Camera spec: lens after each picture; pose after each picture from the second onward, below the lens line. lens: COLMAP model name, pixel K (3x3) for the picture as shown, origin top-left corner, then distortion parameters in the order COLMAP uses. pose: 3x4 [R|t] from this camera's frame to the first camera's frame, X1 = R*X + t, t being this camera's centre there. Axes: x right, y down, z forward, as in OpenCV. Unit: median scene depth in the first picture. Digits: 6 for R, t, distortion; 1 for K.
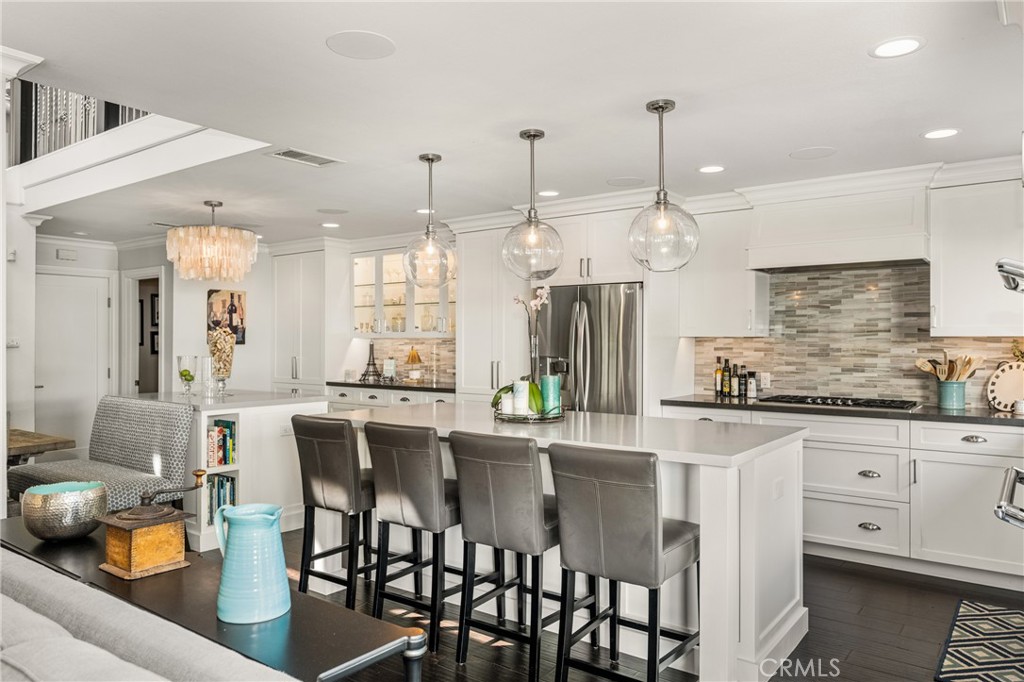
lens RADIAL K [[709.8, 0, 512.0], [0, 709.8, 341.0], [0, 0, 1]] dist [0.000627, 0.000173]
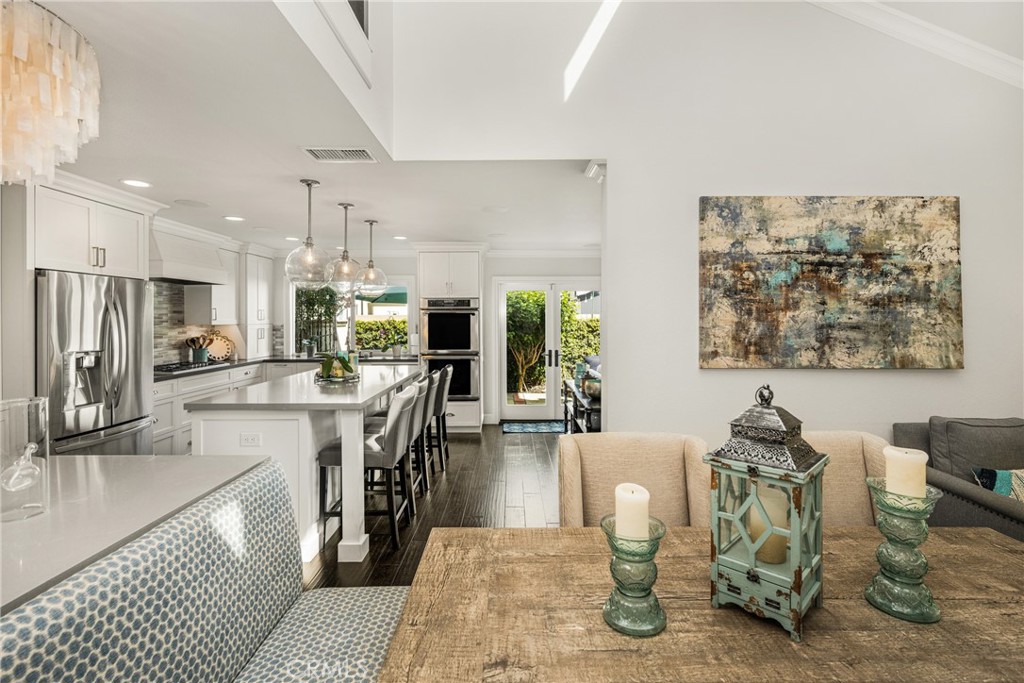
lens RADIAL K [[489.1, 0, 511.1], [0, 489.1, 317.1], [0, 0, 1]] dist [0.002025, 0.001131]
pose [[-0.594495, 0.003194, 0.804093, -0.830033], [0.001150, 0.999994, -0.003122, -0.019624], [-0.804098, -0.000931, -0.594496, 1.014478]]
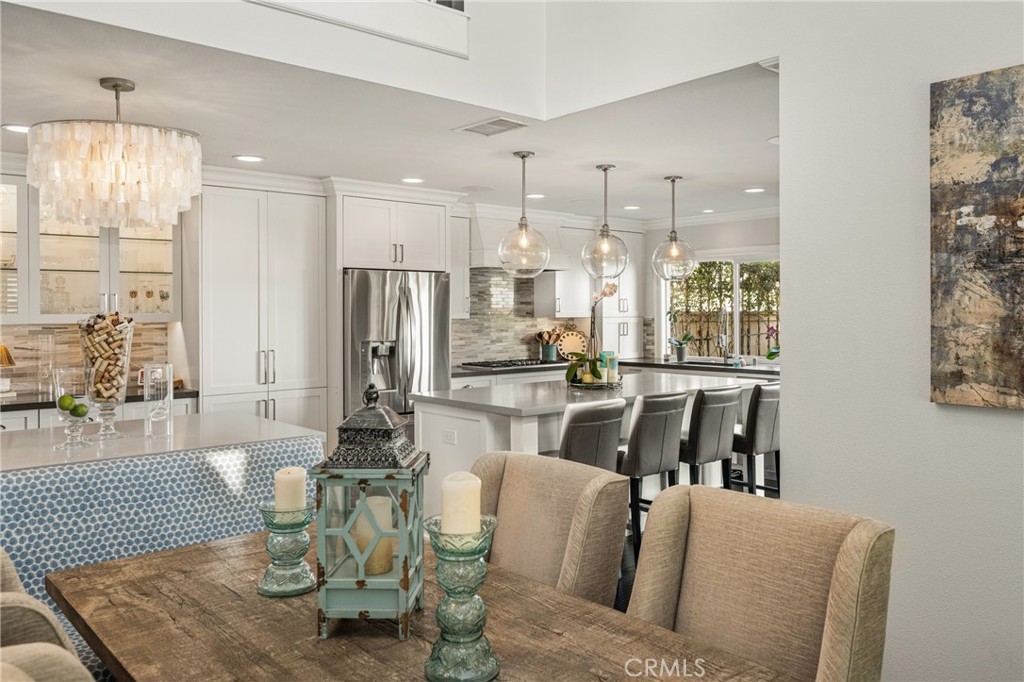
lens RADIAL K [[777.3, 0, 527.5], [0, 777.3, 313.7], [0, 0, 1]] dist [0.000267, -0.001596]
pose [[0.200631, -0.004664, 0.979656, -1.042260], [0.004337, 0.999983, 0.003872, -0.020246], [-0.979657, 0.003472, 0.200648, 0.631984]]
